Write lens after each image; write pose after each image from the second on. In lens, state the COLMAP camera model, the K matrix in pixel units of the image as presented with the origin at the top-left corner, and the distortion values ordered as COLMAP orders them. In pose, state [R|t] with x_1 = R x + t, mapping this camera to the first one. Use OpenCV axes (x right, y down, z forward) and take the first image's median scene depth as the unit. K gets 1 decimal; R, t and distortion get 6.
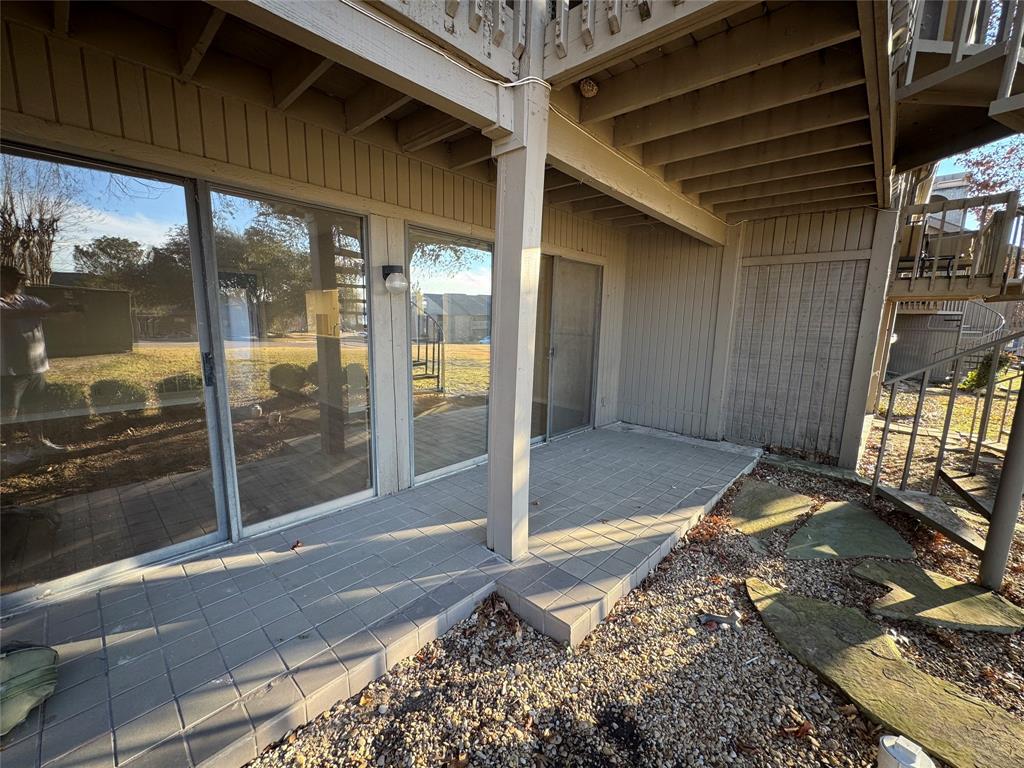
lens RADIAL K [[409.5, 0, 512.9], [0, 409.5, 384.8], [0, 0, 1]] dist [-0.002030, 0.000382]
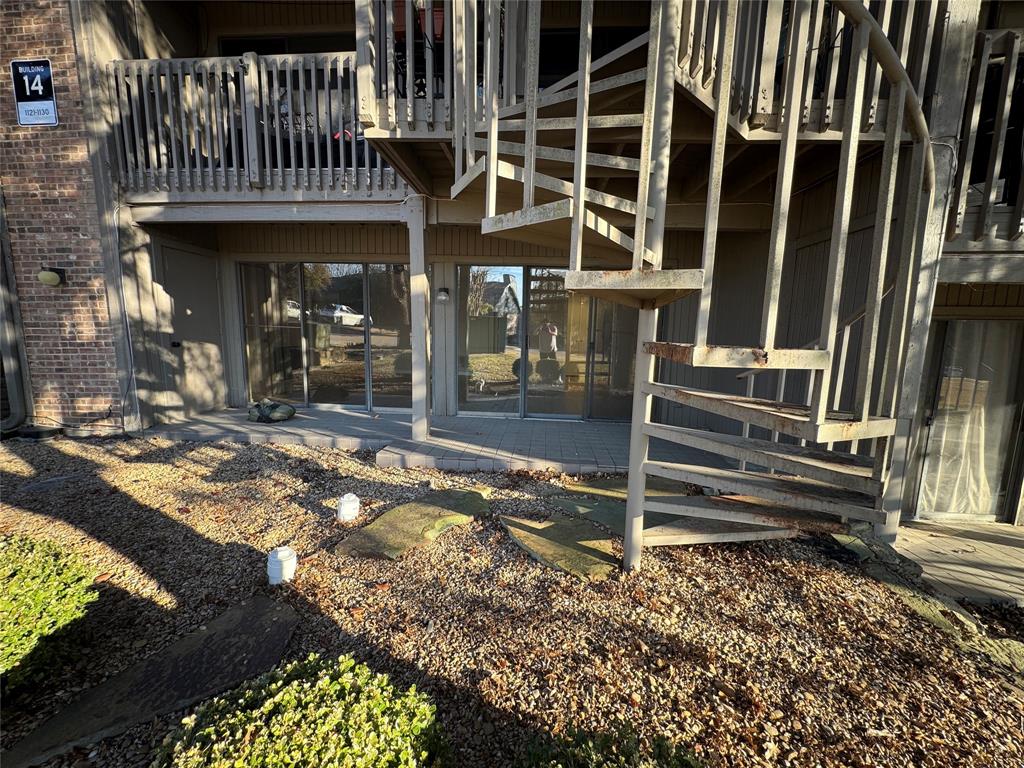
lens RADIAL K [[409.5, 0, 512.9], [0, 409.5, 384.8], [0, 0, 1]] dist [-0.002030, 0.000382]
pose [[0.629463, 0.100315, -0.770528, 1.600908], [-0.135901, 0.990560, 0.017940, 0.077739], [0.765054, 0.093423, 0.637153, 0.116848]]
